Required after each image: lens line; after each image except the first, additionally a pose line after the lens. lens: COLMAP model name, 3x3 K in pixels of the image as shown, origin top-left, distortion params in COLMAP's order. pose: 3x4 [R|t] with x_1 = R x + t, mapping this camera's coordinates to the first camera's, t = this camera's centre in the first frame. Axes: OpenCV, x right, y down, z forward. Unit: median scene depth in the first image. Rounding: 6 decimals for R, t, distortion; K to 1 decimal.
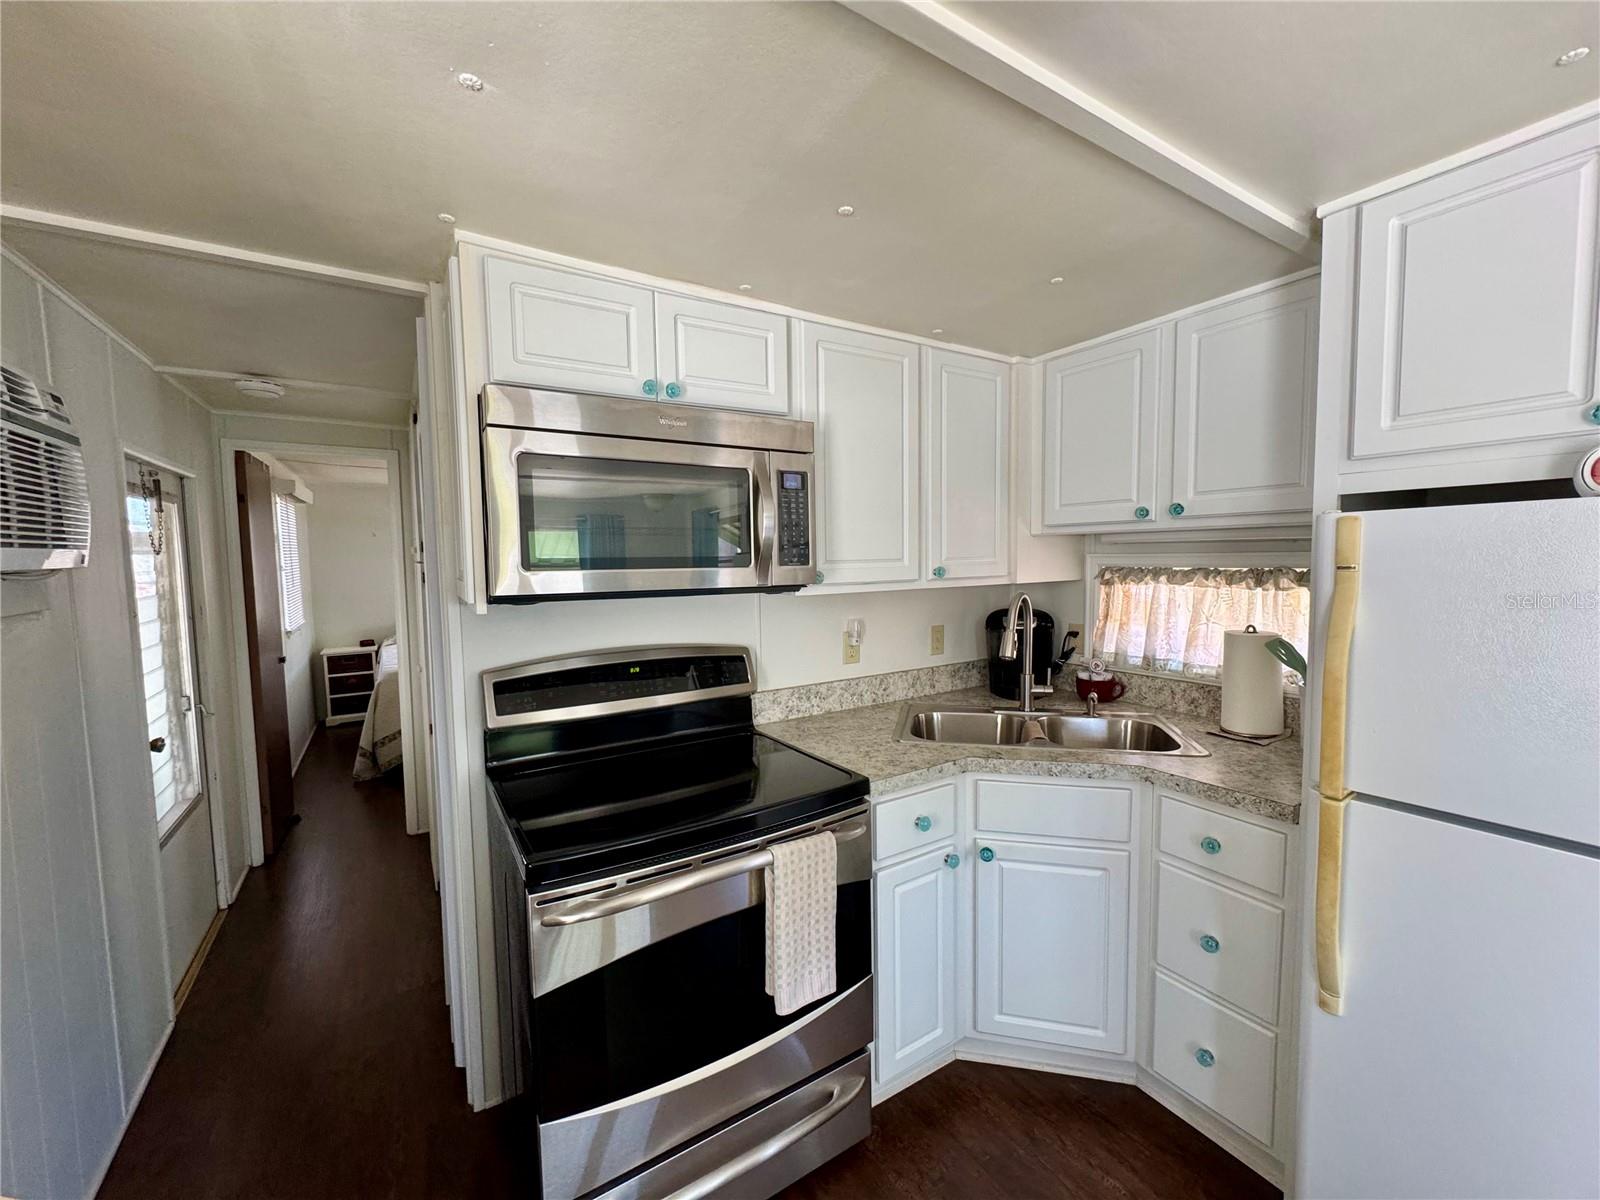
lens RADIAL K [[634.7, 0, 799.8], [0, 634.7, 600.4], [0, 0, 1]] dist [-0.002140, -0.000067]
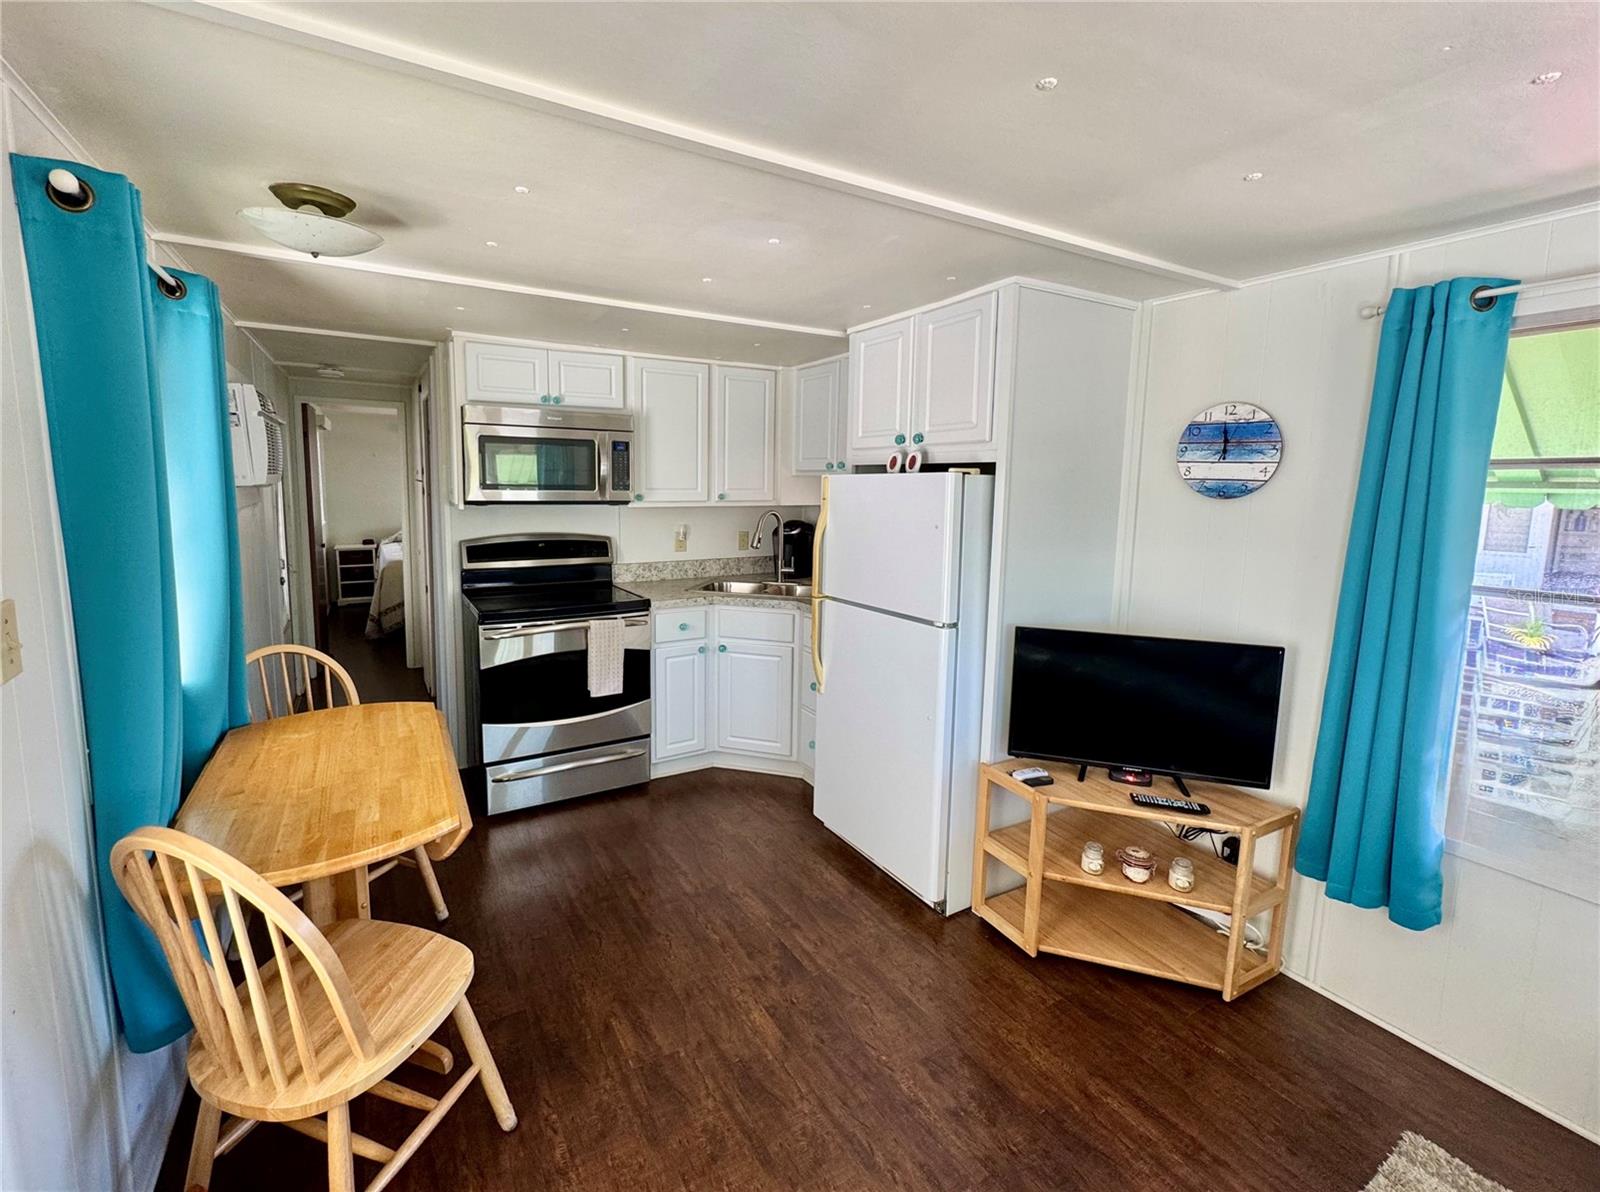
lens RADIAL K [[704.3, 0, 763.9], [0, 704.3, 558.4], [0, 0, 1]] dist [0.000397, -0.000427]
pose [[0.998032, 0.035190, -0.051904, 0.394830], [-0.032931, 0.998500, 0.043744, 0.030679], [0.053365, -0.041949, 0.997694, -0.808053]]
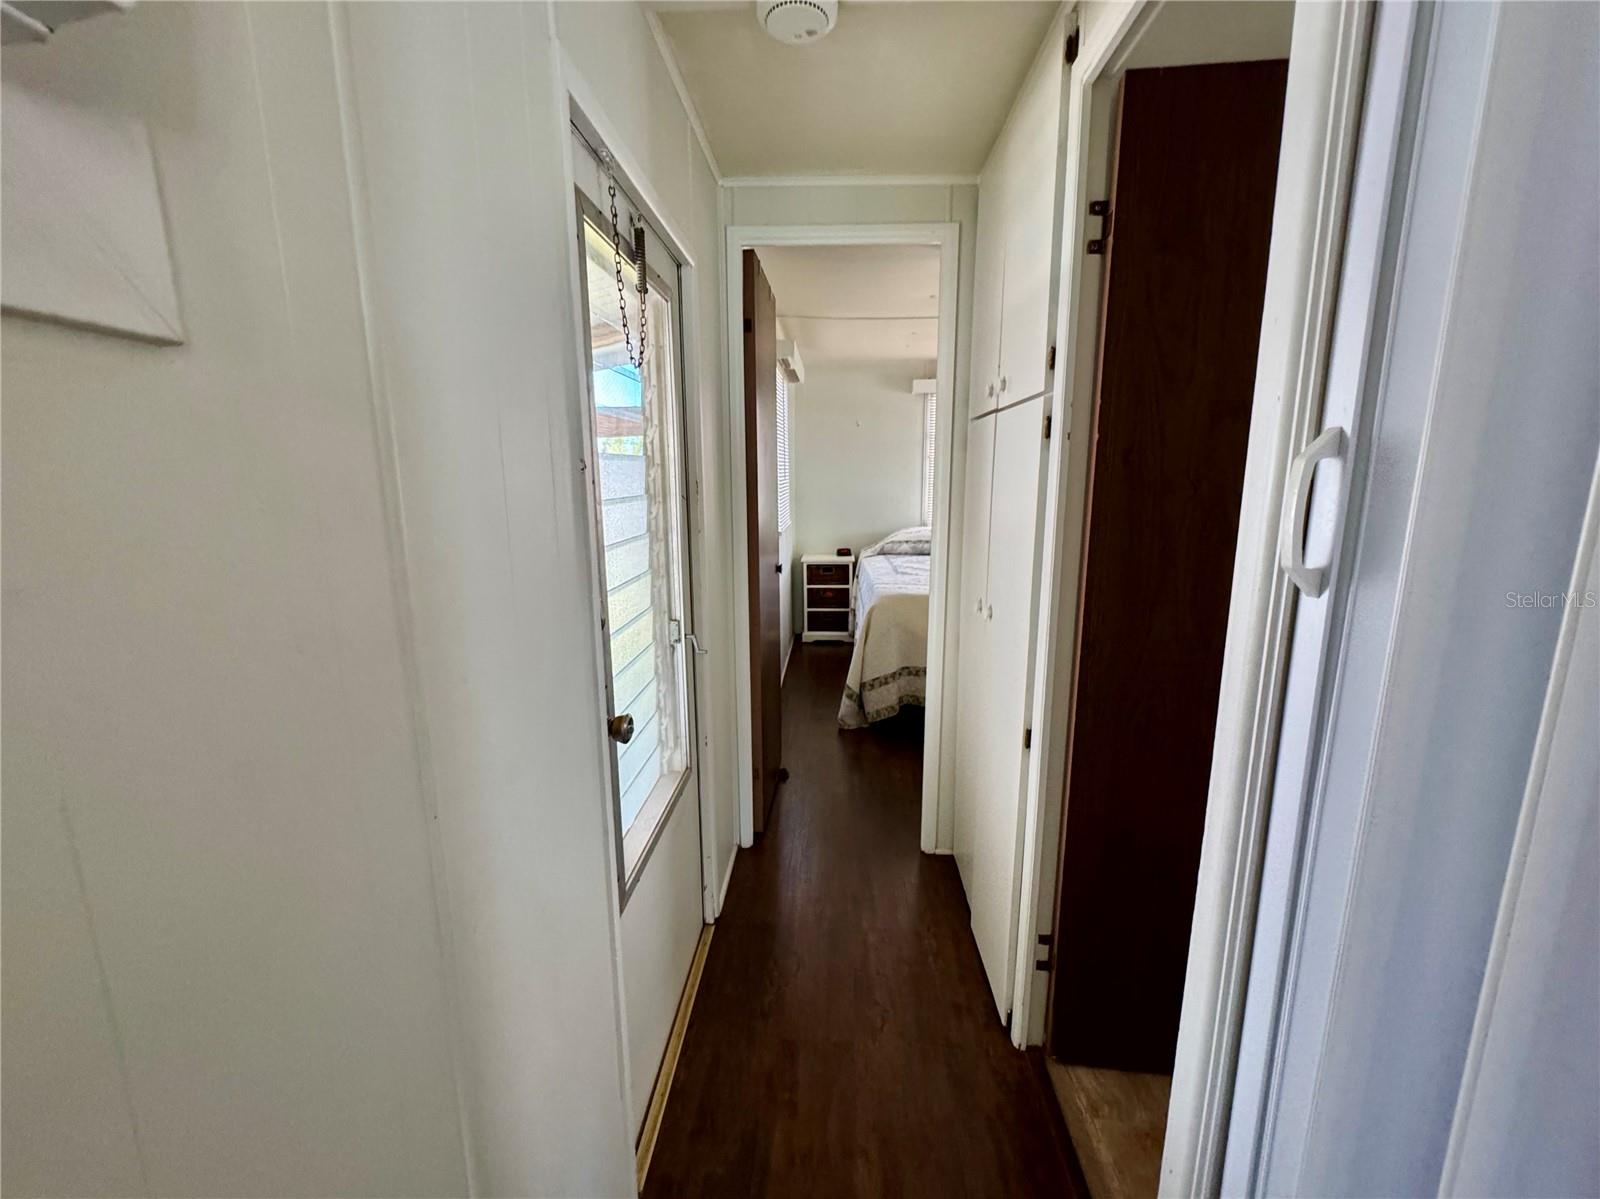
lens RADIAL K [[634.7, 0, 815.1], [0, 634.7, 598.3], [0, 0, 1]] dist [-0.002140, -0.000067]
pose [[0.830193, 0.113423, -0.545816, -0.552177], [-0.049349, 0.990192, 0.130707, 0.042191], [0.555288, -0.081577, 0.827647, 0.600931]]
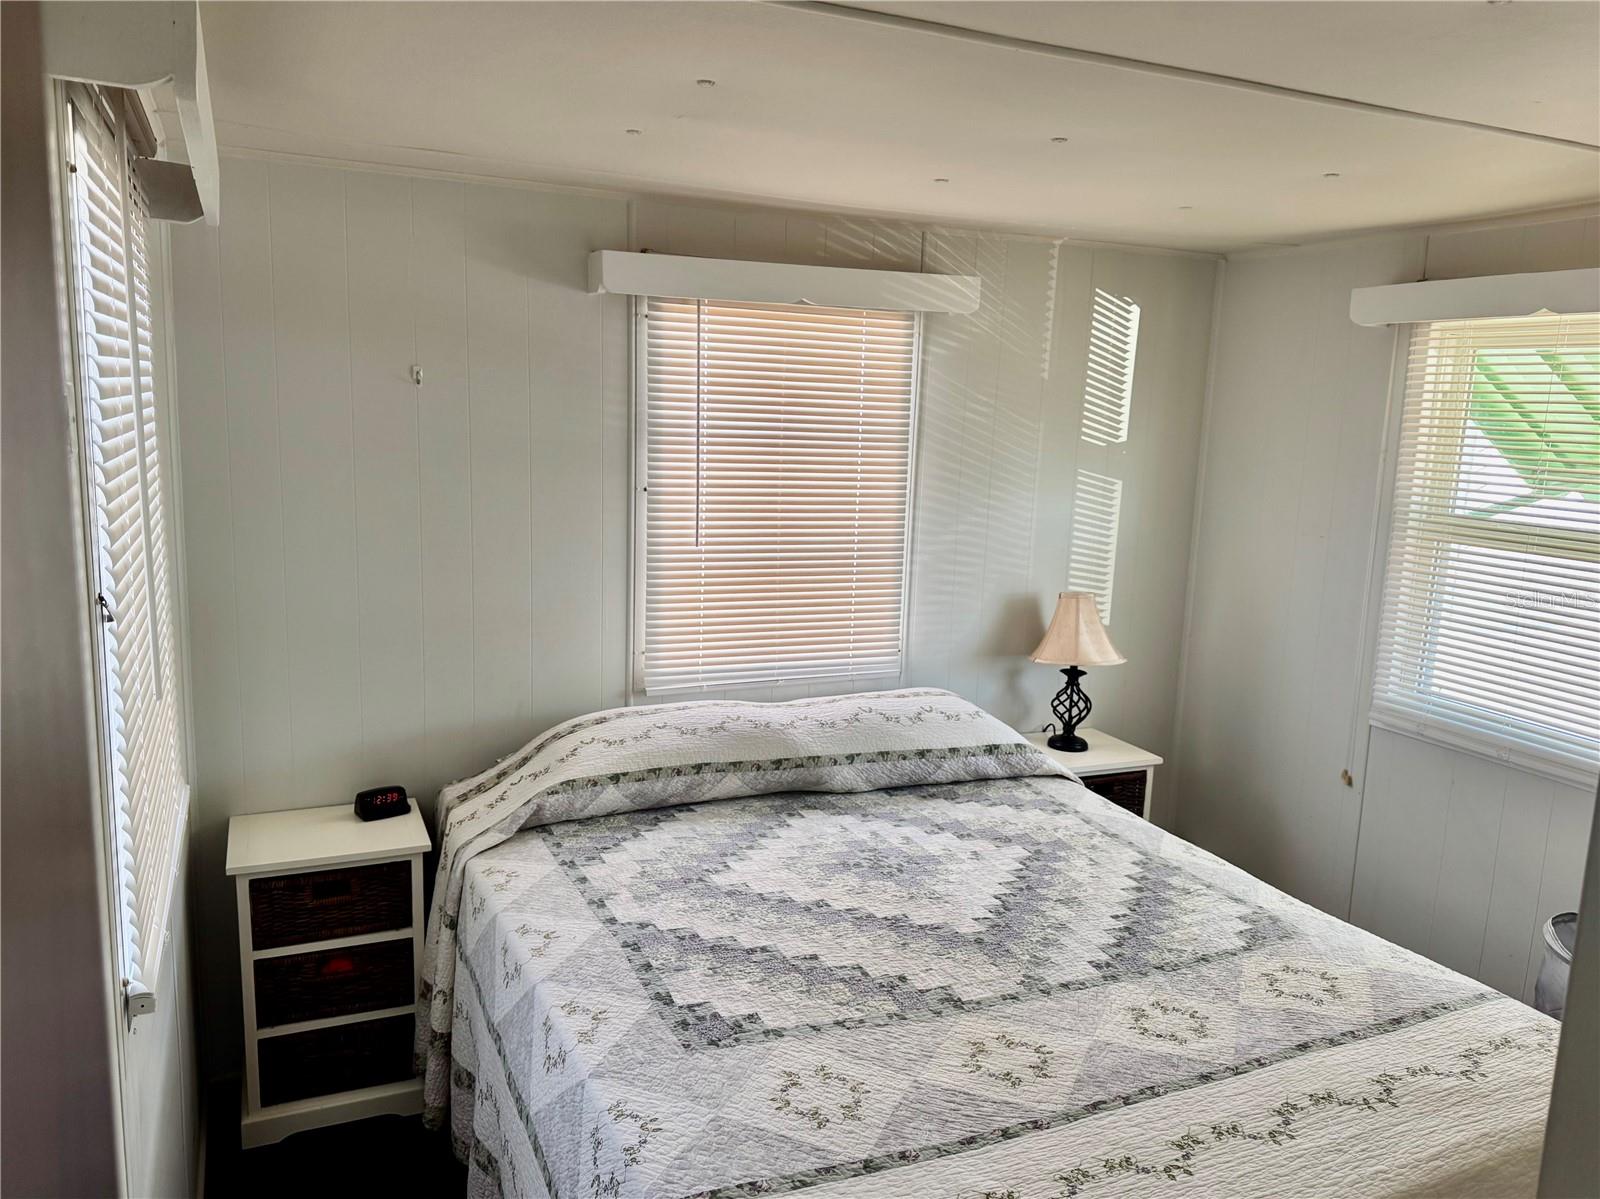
lens RADIAL K [[1149.9, 0, 796.7], [0, 1149.9, 602.3], [0, 0, 1]] dist [0.049308, -0.025682]
pose [[0.991524, 0.060108, -0.115184, -1.094240], [-0.049057, 0.994124, 0.096488, -0.159406], [0.120307, -0.090020, 0.988647, 1.318156]]
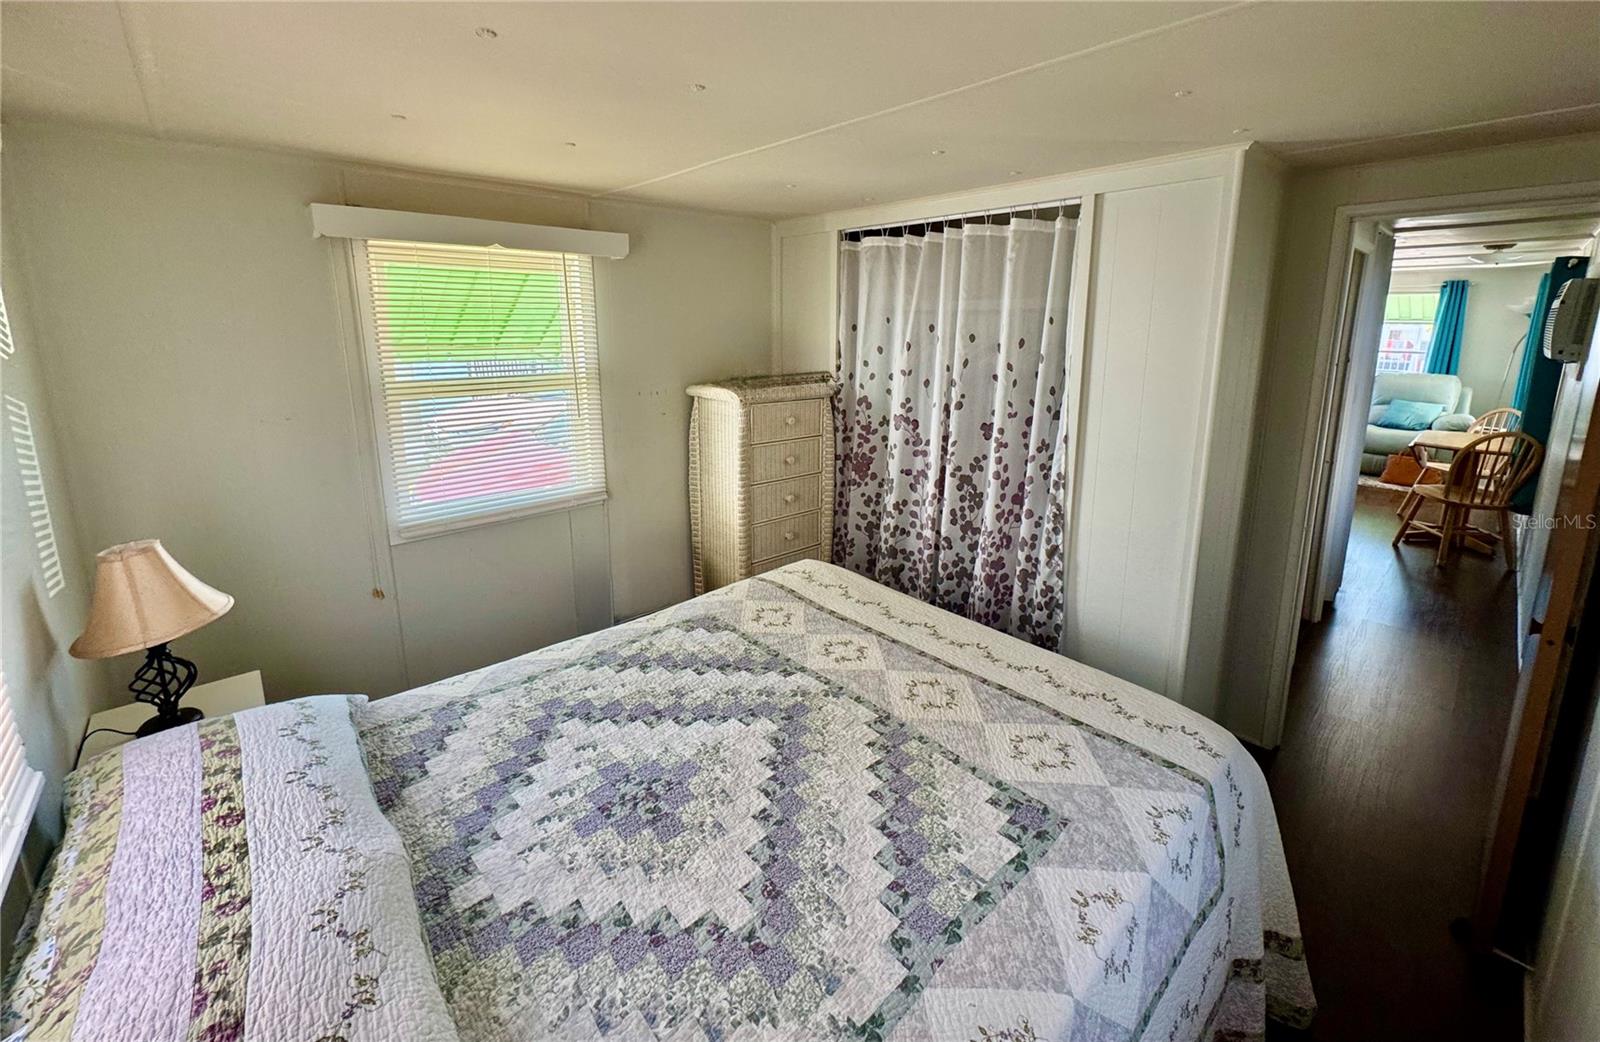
lens RADIAL K [[638.0, 0, 812.2], [0, 638.0, 432.3], [0, 0, 1]] dist [0.002822, -0.000080]
pose [[-0.188025, -0.171149, 0.967137, -1.726996], [0.067524, 0.980118, 0.186573, -0.243592], [-0.979840, 0.100385, -0.172730, 2.413563]]
